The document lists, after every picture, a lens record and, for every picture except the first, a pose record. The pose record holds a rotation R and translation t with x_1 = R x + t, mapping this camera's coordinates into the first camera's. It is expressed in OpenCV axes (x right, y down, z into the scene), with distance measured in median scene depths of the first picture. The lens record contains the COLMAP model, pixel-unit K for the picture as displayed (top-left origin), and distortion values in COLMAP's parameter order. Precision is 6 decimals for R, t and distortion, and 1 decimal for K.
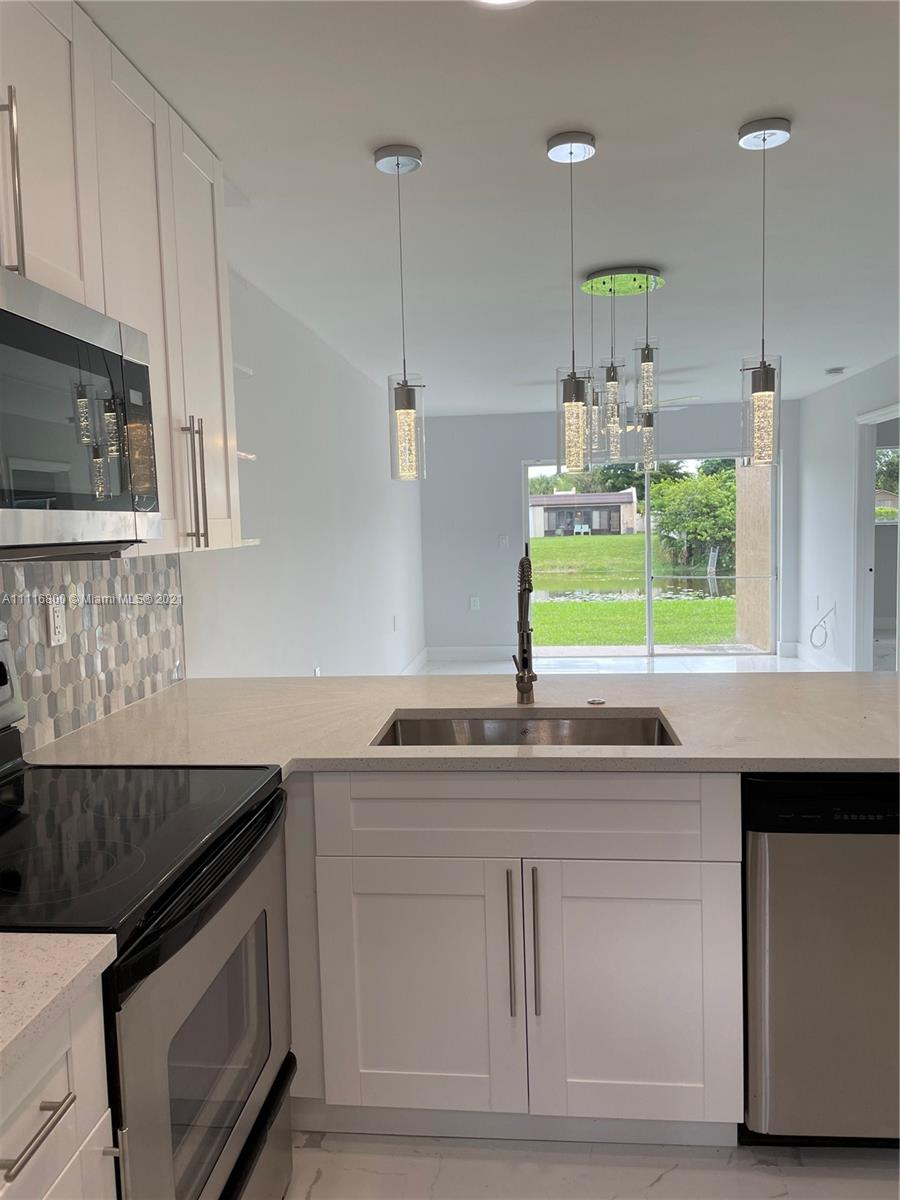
lens RADIAL K [[905.2, 0, 448.9], [0, 905.2, 594.3], [0, 0, 1]] dist [0.100250, -0.134151]
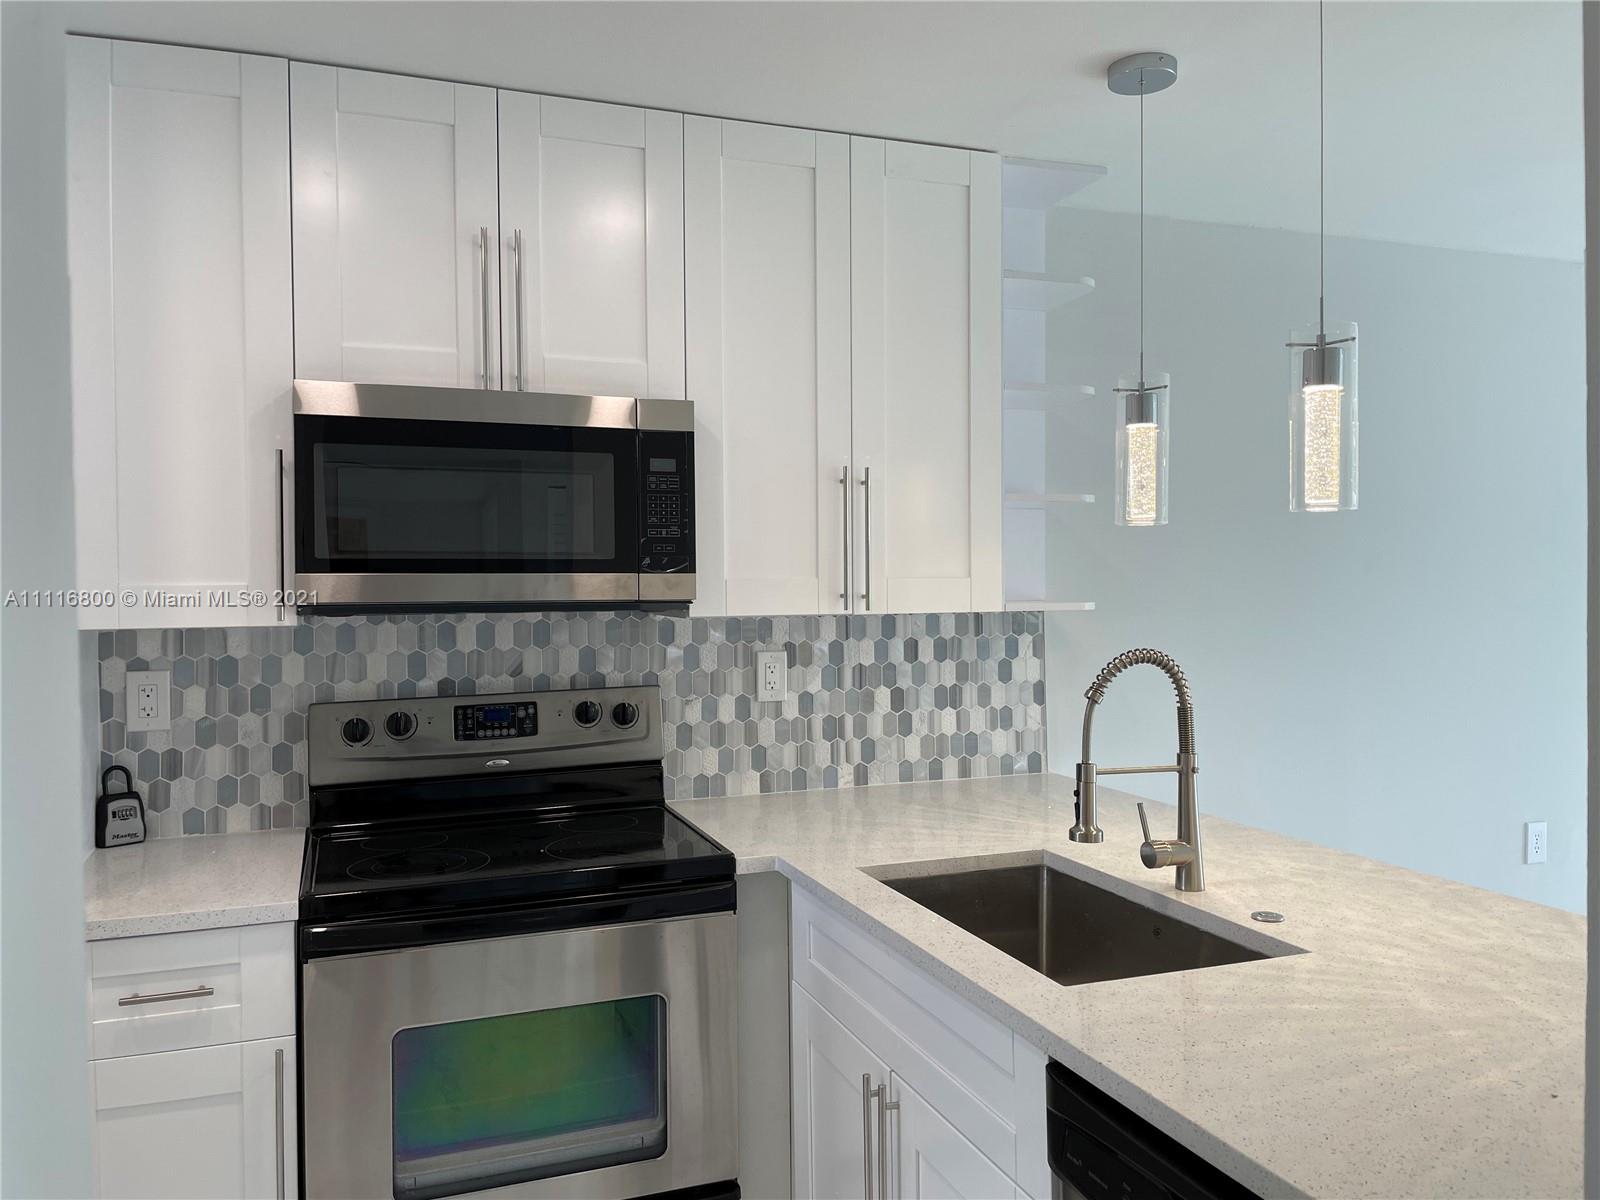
lens RADIAL K [[1207.7, 0, 807.5], [0, 1207.7, 585.9], [0, 0, 1]] dist [0.097830, -0.130632]
pose [[0.438847, 0.026390, -0.898174, 0.030620], [-0.077951, 0.996918, -0.008796, -0.002417], [0.895174, 0.073874, 0.439552, 0.017151]]
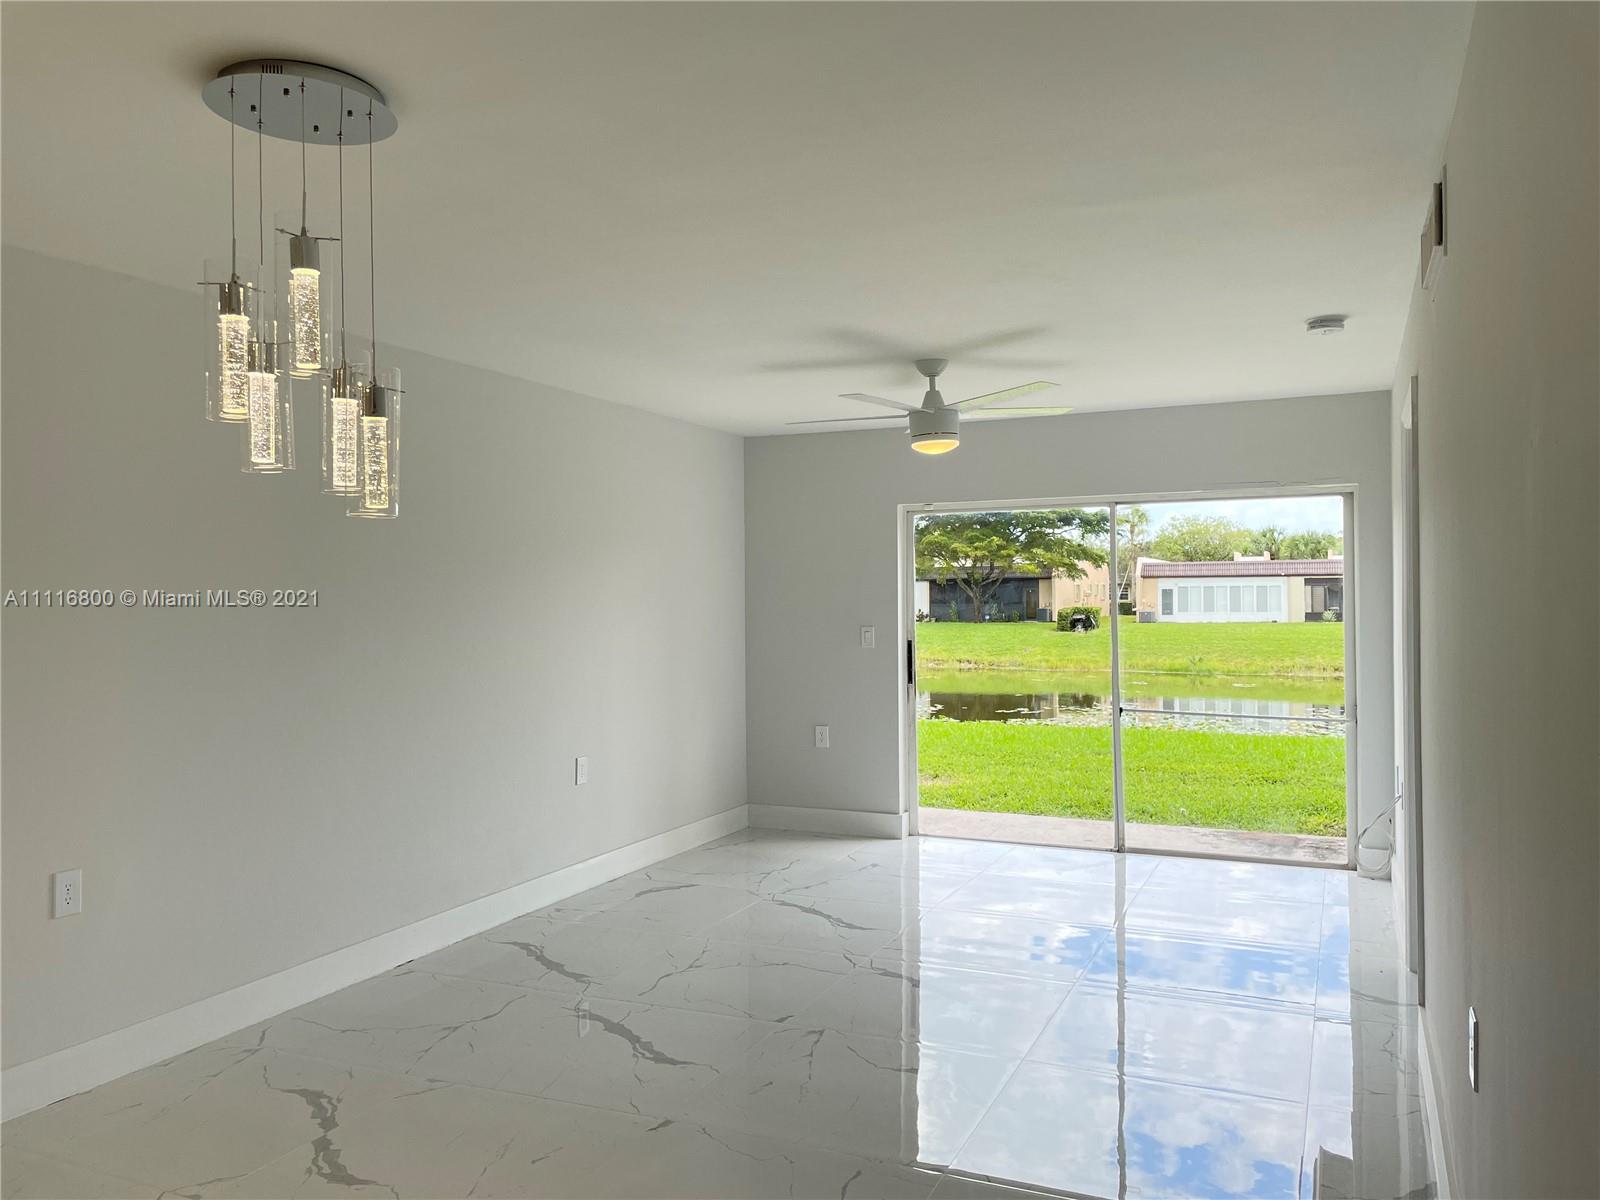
lens RADIAL K [[1206.9, 0, 806.3], [0, 1206.9, 591.3], [0, 0, 1]] dist [0.100250, -0.134151]
pose [[0.951350, 0.019943, -0.307465, 0.042094], [-0.044539, 0.996323, -0.073187, -0.004356], [0.304875, 0.083320, 0.948741, 0.034667]]
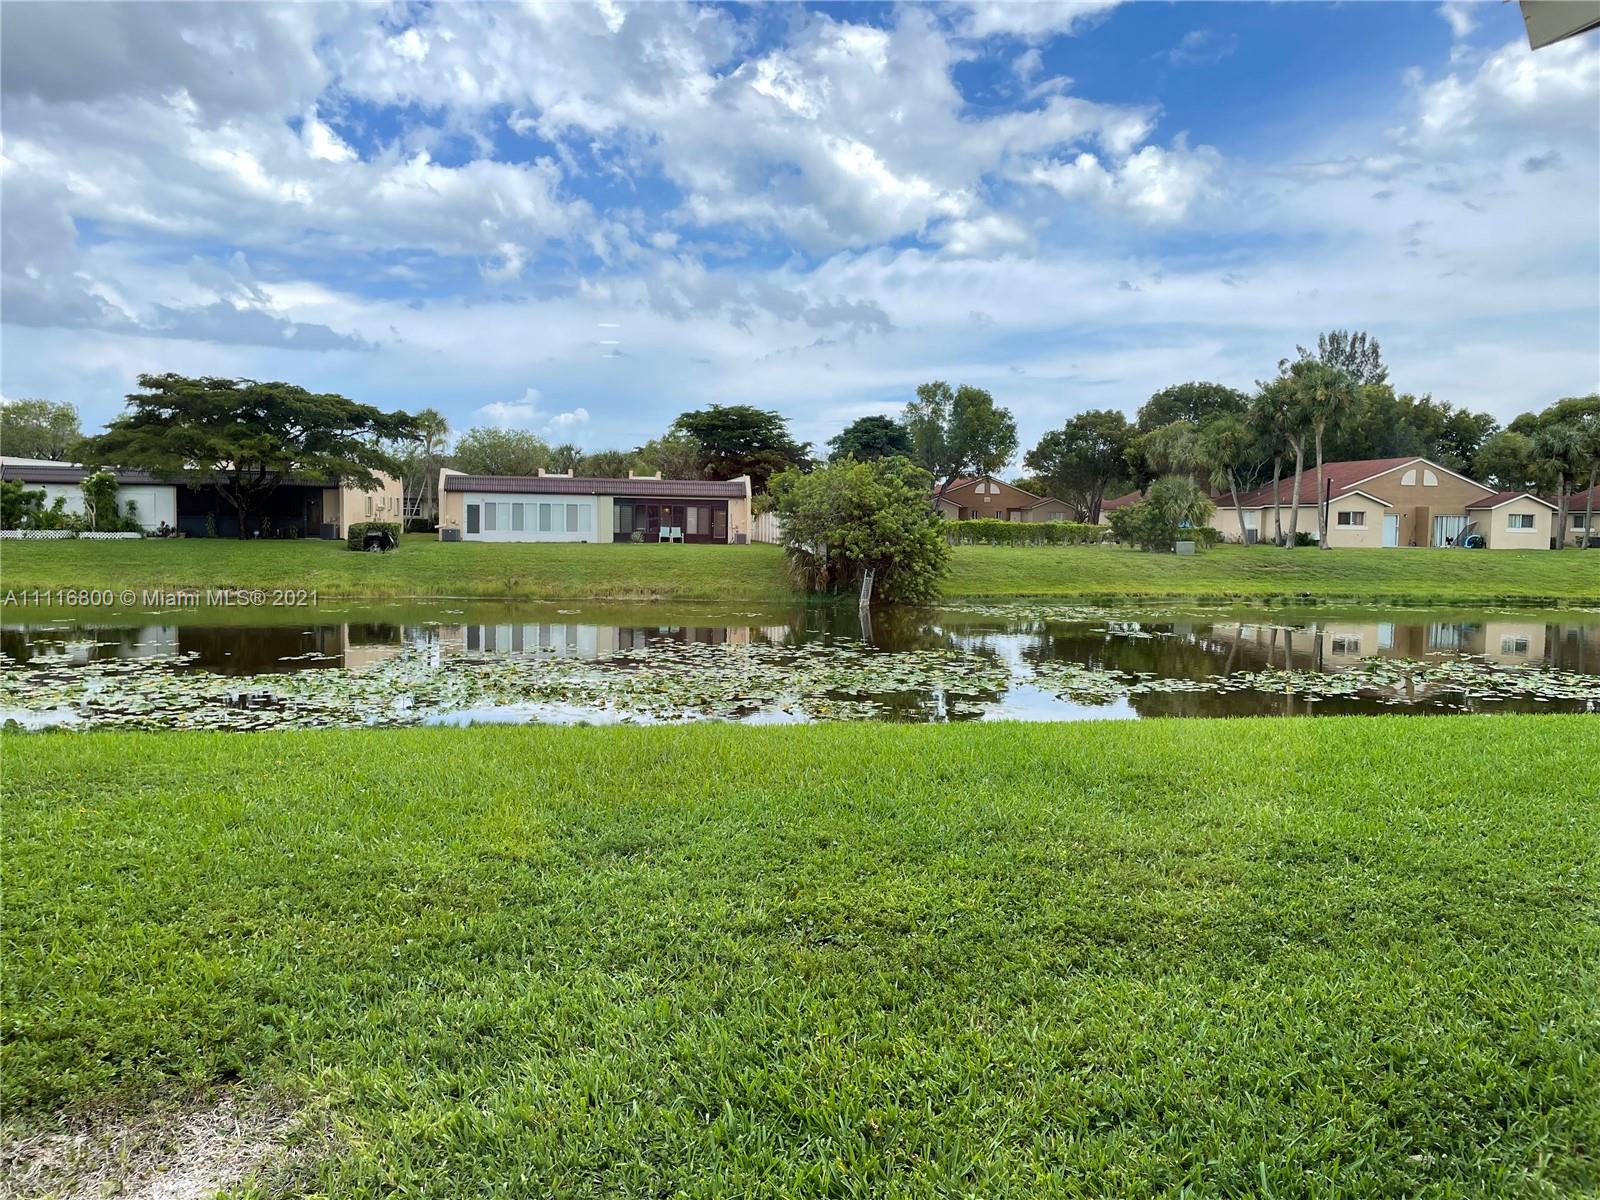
lens RADIAL K [[1206.9, 0, 806.3], [0, 1206.9, 591.3], [0, 0, 1]] dist [0.100250, -0.134151]
pose [[0.964611, 0.027806, 0.262206, 0.014582], [-0.021884, 0.999436, -0.025478, -0.011761], [-0.262766, 0.018838, 0.964676, 0.156669]]
